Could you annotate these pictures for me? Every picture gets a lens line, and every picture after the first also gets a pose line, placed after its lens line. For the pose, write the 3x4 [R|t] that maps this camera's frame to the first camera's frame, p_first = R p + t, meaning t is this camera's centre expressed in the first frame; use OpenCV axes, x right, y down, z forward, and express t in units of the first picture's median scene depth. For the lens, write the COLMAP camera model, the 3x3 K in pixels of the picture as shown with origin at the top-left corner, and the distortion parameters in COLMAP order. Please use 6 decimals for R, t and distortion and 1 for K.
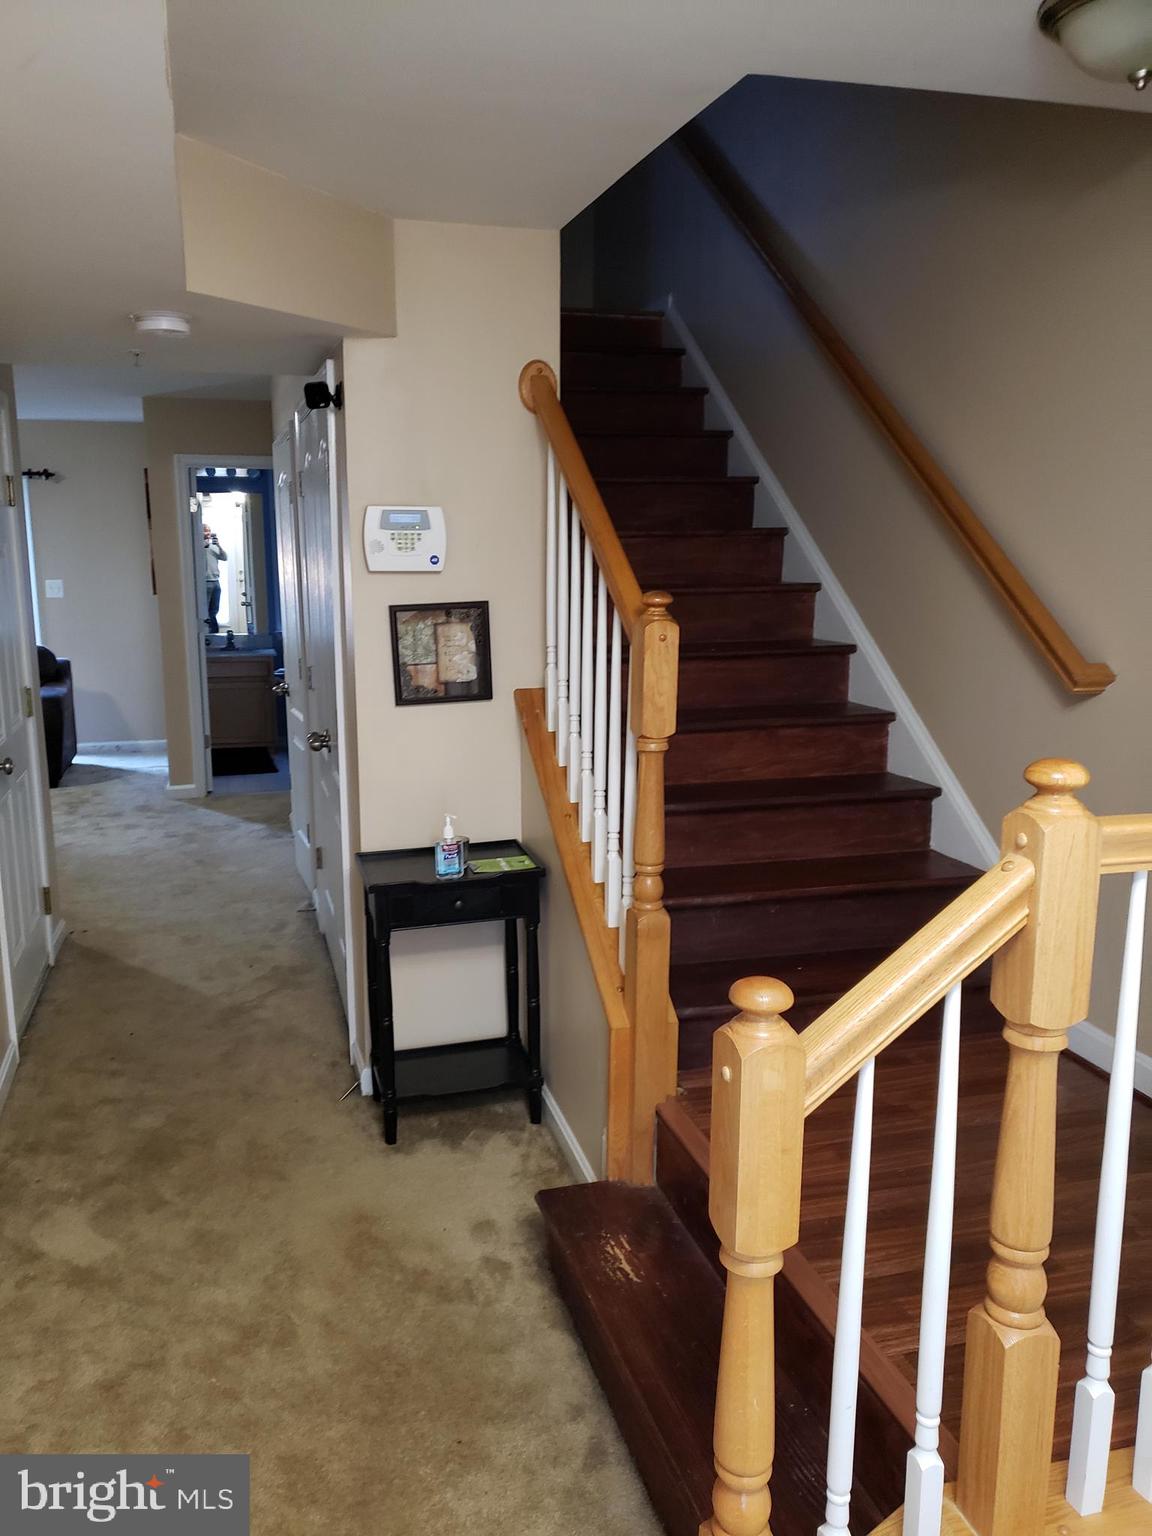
lens RADIAL K [[1181.7, 0, 573.1], [0, 1181.7, 768.9], [0, 0, 1]] dist [0.029829, 0.007846]
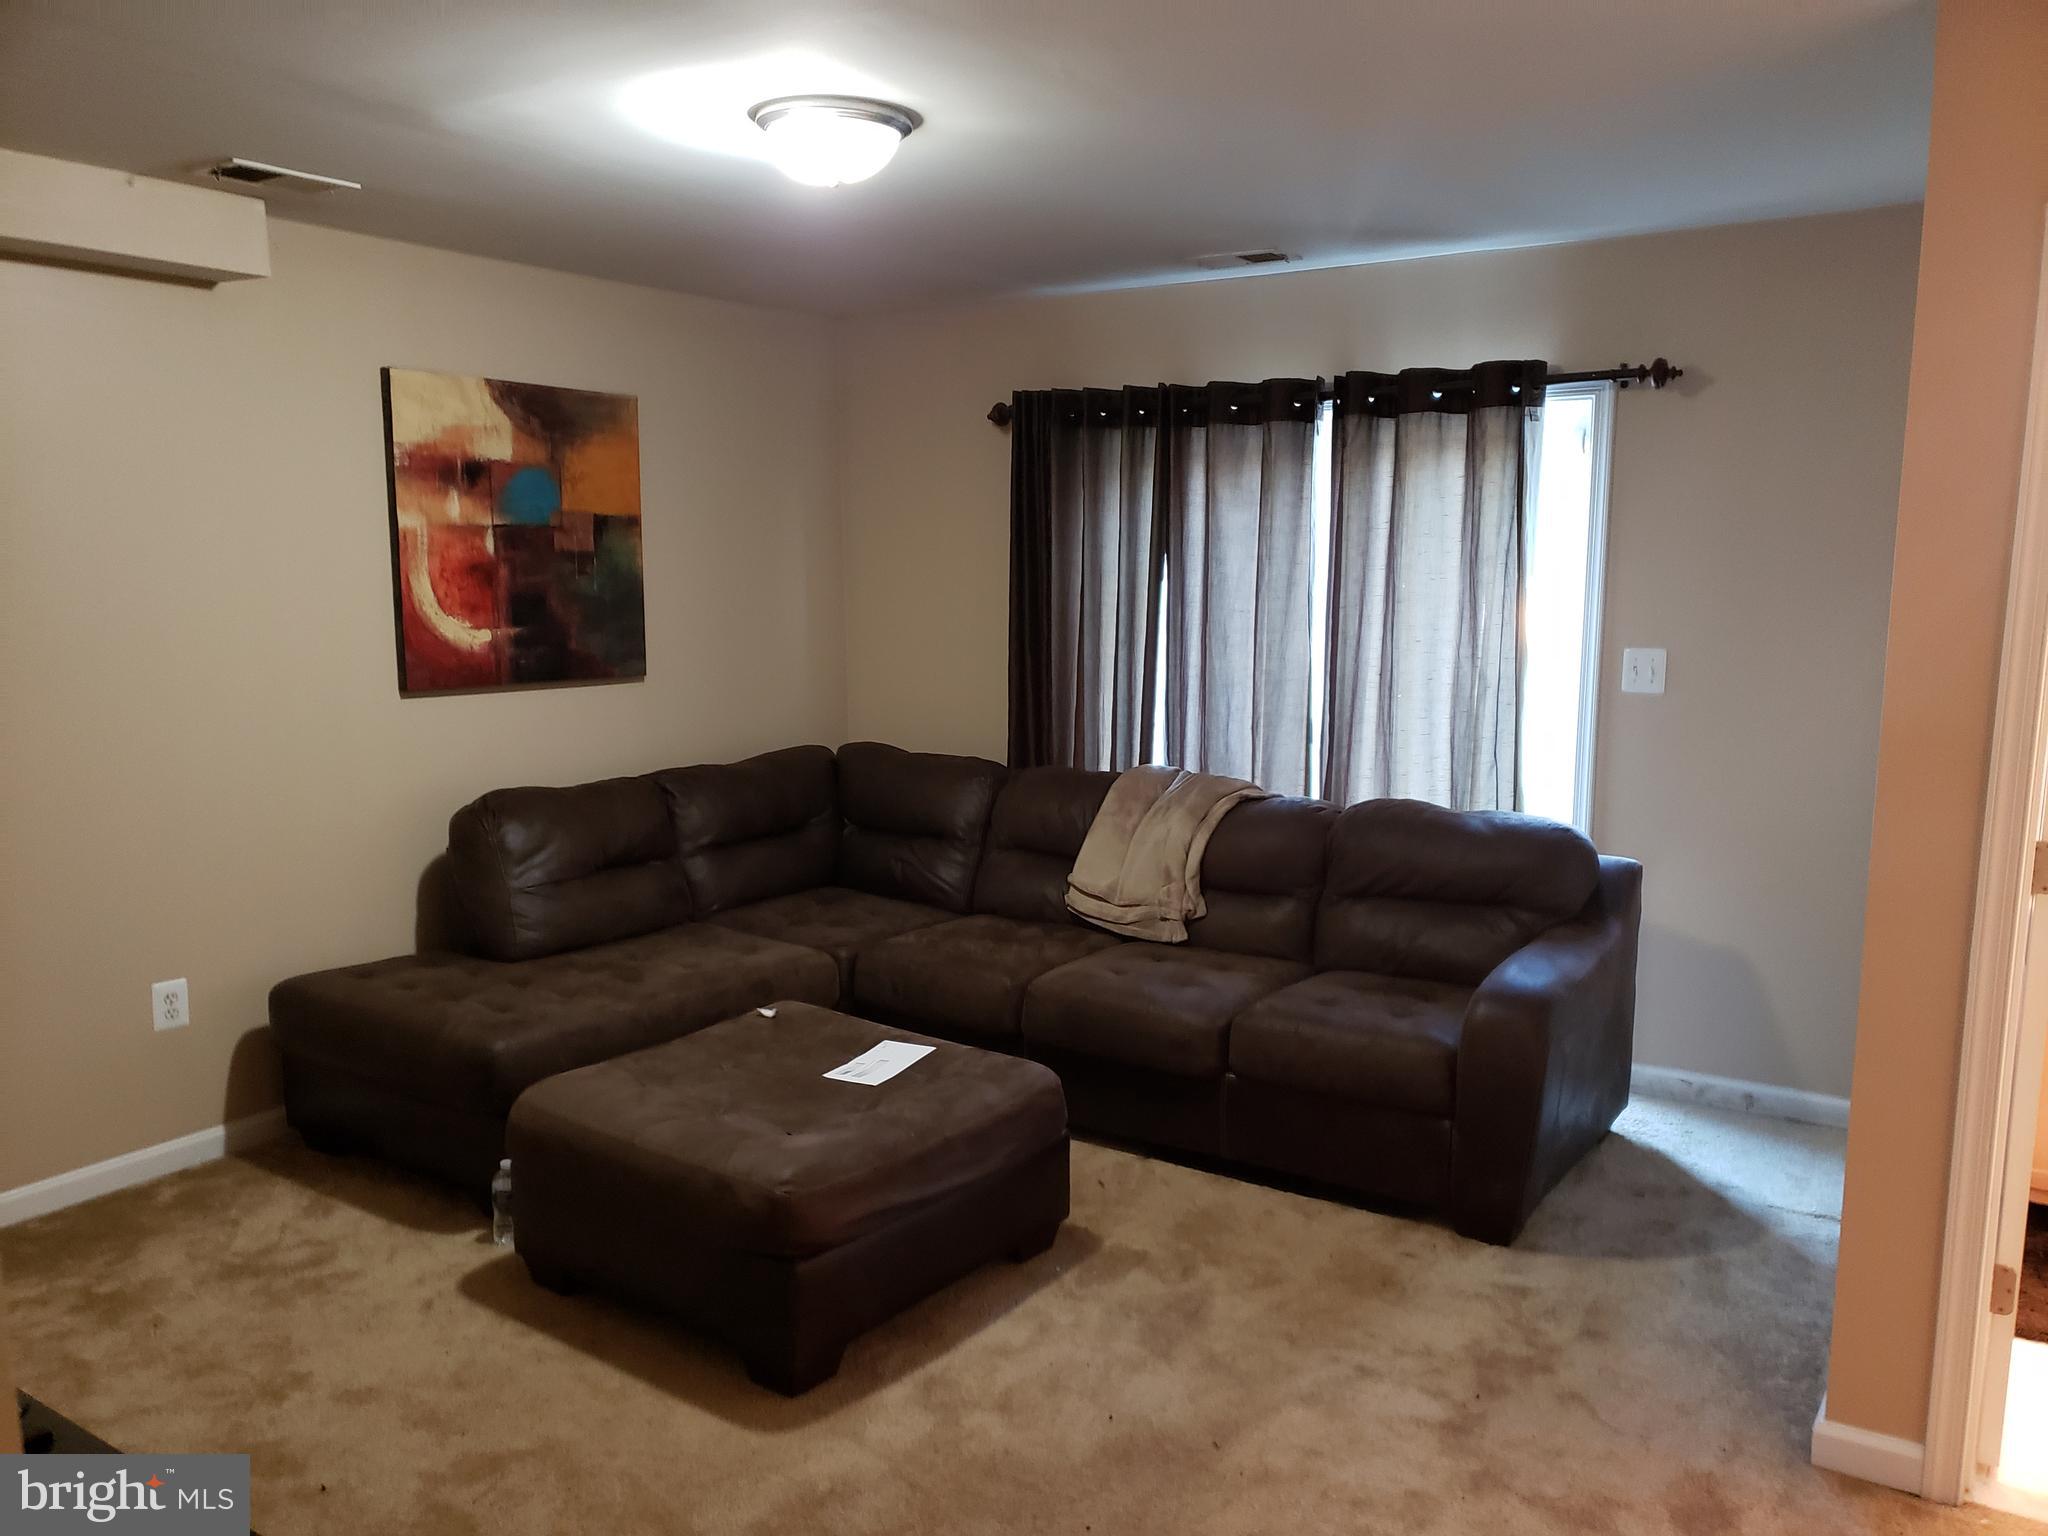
lens RADIAL K [[1575.6, 0, 1022.9], [0, 1575.6, 767.2], [0, 0, 1]] dist [0.029829, 0.007846]
pose [[0.633595, 0.111870, -0.765534, -0.172062], [-0.157265, 0.987455, 0.014139, -0.099802], [0.757512, 0.111433, 0.643240, 0.538765]]
